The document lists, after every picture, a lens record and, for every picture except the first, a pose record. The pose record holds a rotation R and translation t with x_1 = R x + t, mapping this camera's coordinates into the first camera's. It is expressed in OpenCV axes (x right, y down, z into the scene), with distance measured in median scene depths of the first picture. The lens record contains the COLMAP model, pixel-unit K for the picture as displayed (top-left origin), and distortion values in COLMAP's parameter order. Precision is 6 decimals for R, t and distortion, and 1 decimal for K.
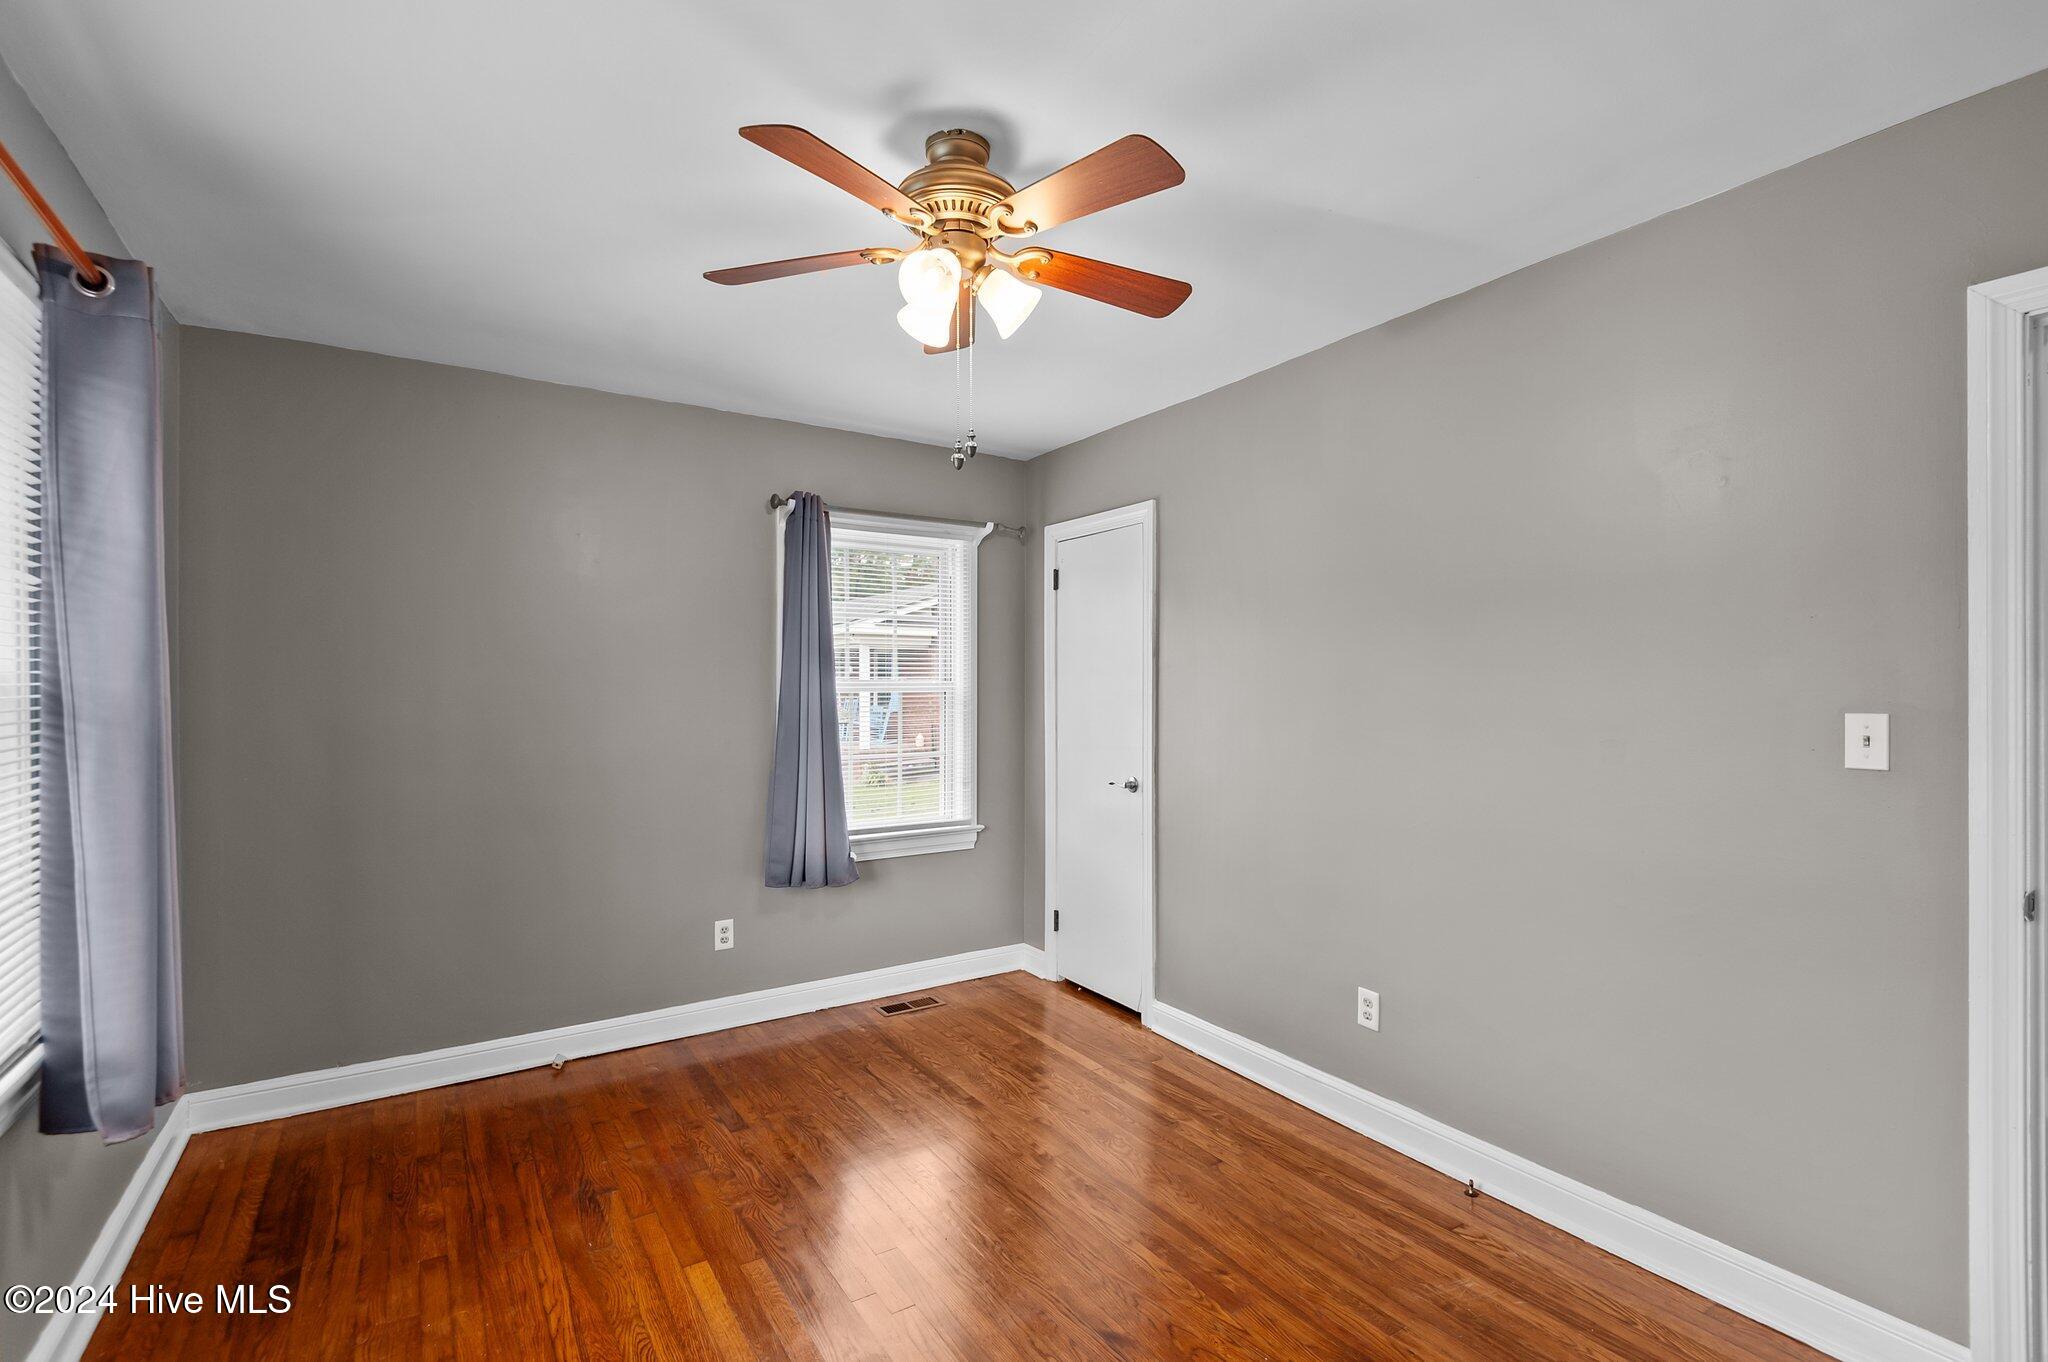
lens RADIAL K [[940.4, 0, 1023.1], [0, 940.4, 690.7], [0, 0, 1]] dist [0.015156, -0.000146]
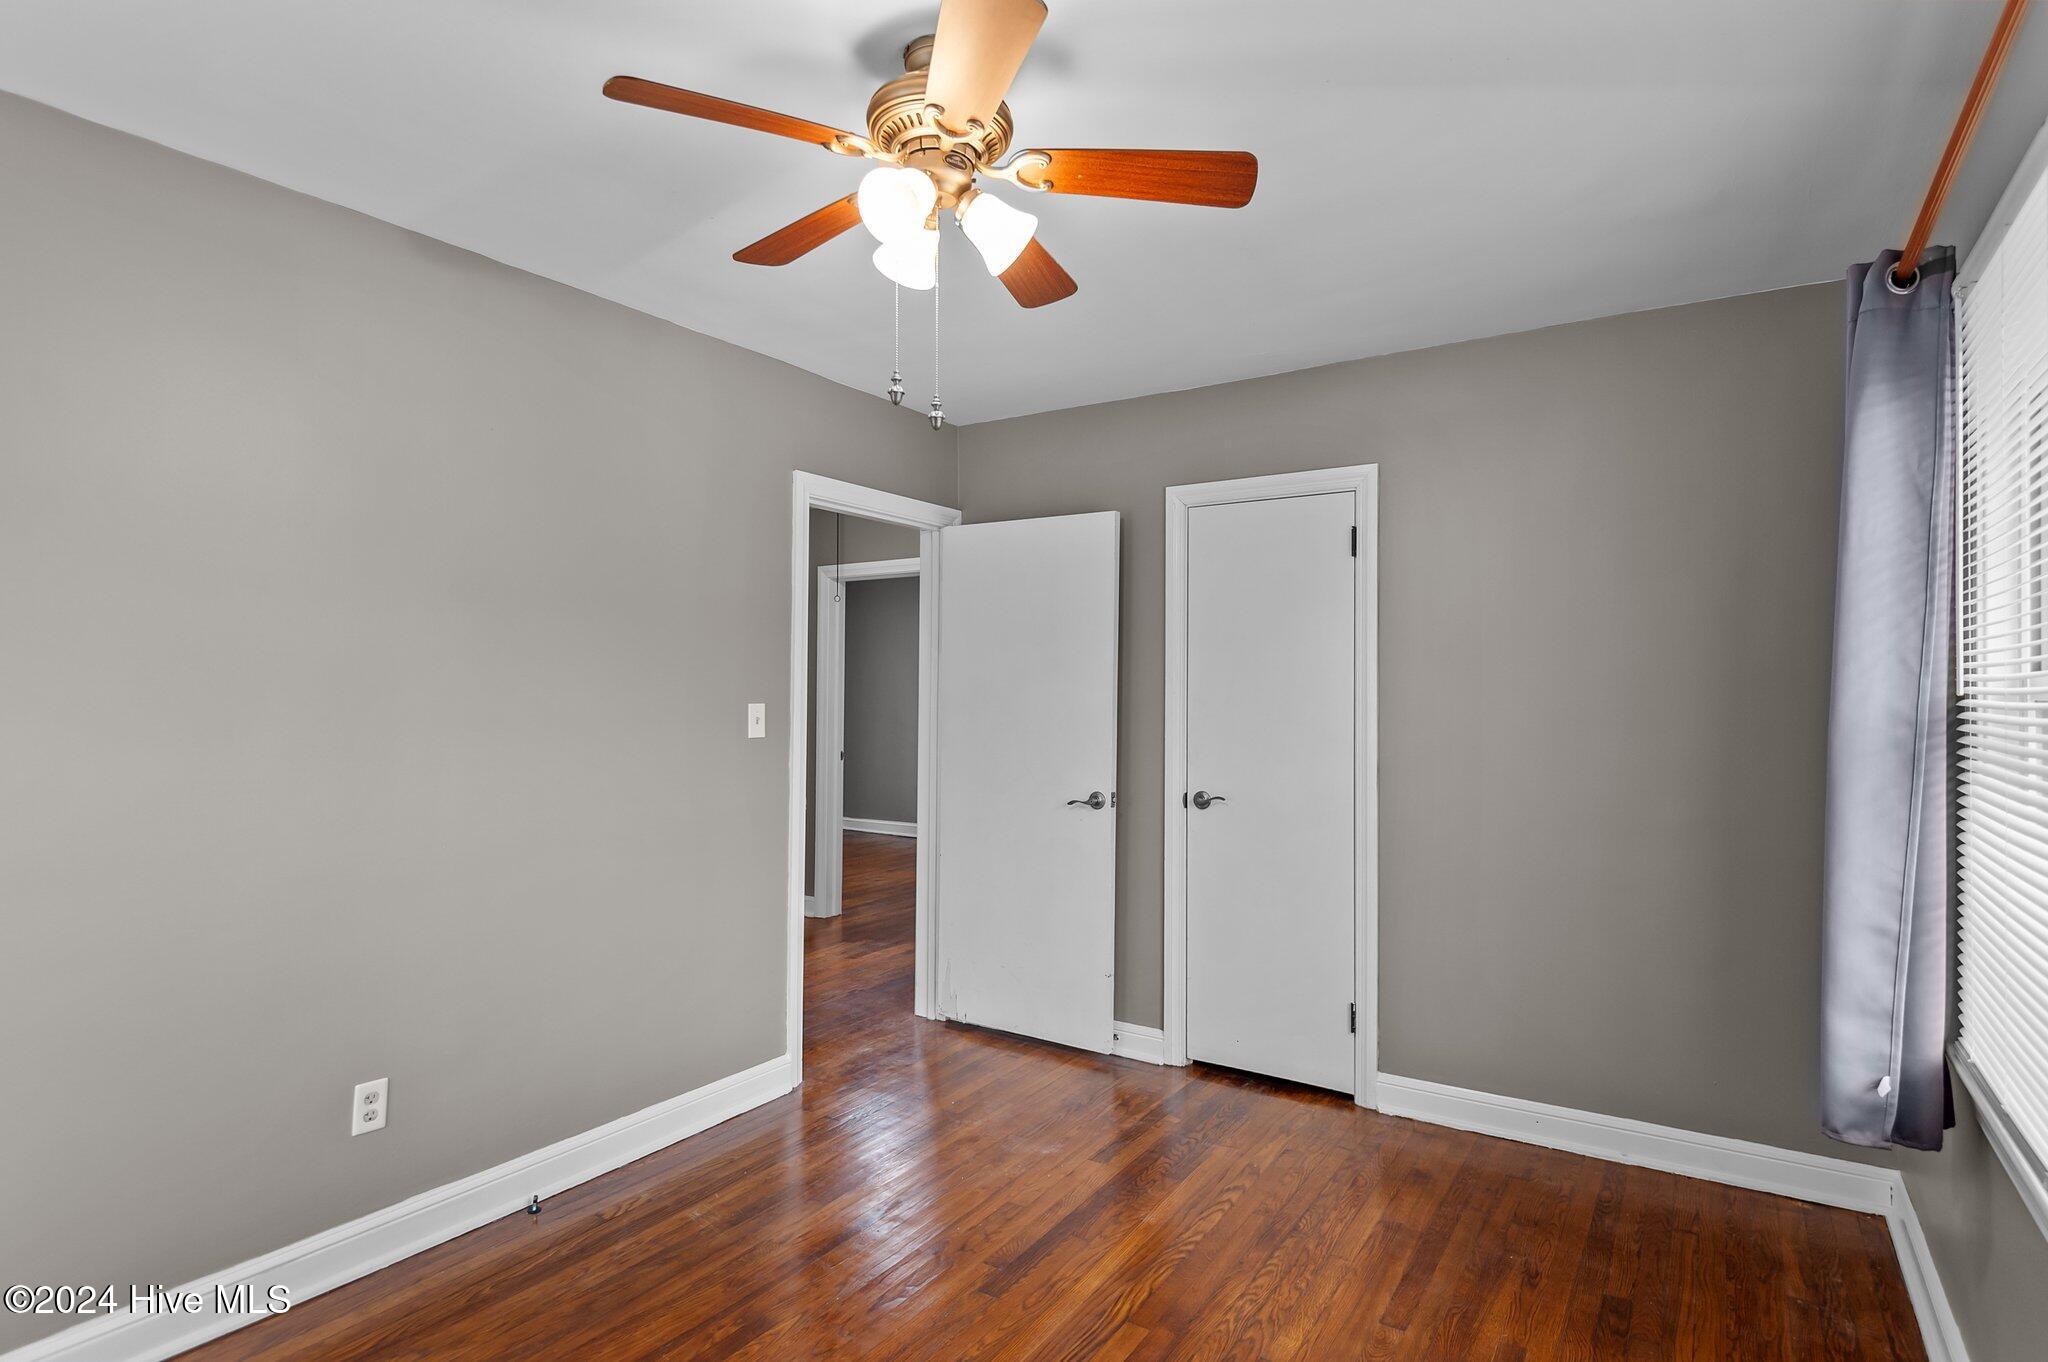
lens RADIAL K [[1074.4, 0, 1024.0], [0, 1074.4, 681.0], [0, 0, 1]] dist [0.000525, 0.000107]
pose [[-0.409893, 0.006541, 0.912110, -0.783229], [-0.001746, 0.999967, -0.007956, -0.001164], [-0.912132, -0.004854, -0.409868, 1.062005]]
